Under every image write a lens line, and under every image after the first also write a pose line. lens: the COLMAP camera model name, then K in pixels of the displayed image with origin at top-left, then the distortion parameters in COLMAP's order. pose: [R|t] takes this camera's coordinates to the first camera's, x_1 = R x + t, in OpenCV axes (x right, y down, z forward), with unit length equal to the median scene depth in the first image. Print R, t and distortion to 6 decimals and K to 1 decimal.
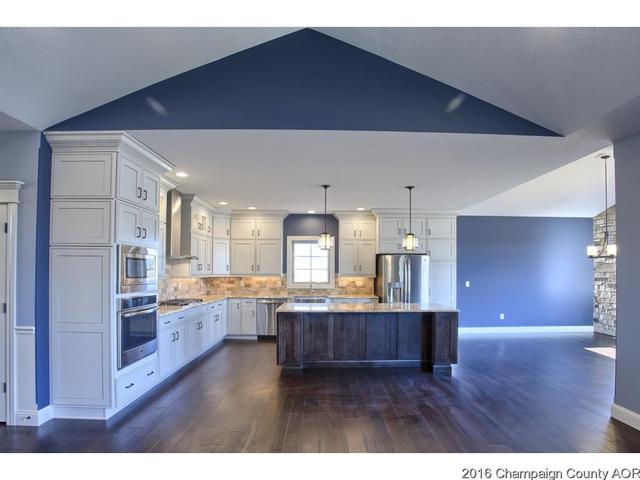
lens RADIAL K [[316.4, 0, 350.4], [0, 316.4, 270.3], [0, 0, 1]] dist [-0.051626, 0.008808]
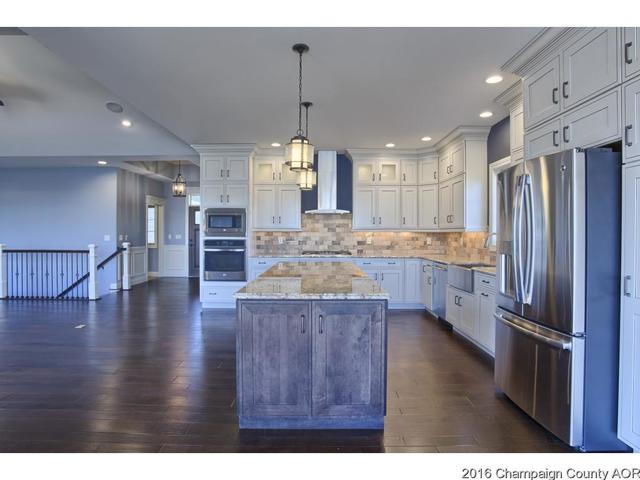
lens RADIAL K [[374.0, 0, 321.1], [0, 374.0, 234.9], [0, 0, 1]] dist [-0.042358, 0.009176]
pose [[-0.037419, -0.000583, -0.999300, 0.573819], [0.001729, 0.999998, -0.000648, 0.029374], [0.999298, -0.001752, -0.037418, 0.776020]]
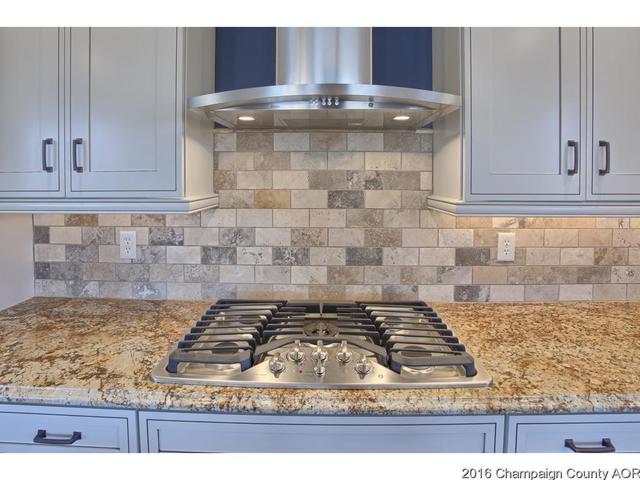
lens RADIAL K [[316.4, 0, 323.7], [0, 316.4, 235.4], [0, 0, 1]] dist [-0.051626, 0.008808]
pose [[-0.084735, 0.048814, -0.995207, -0.271001], [0.000827, 0.998802, 0.048920, 0.027929], [0.996403, 0.003322, -0.084674, 0.769909]]
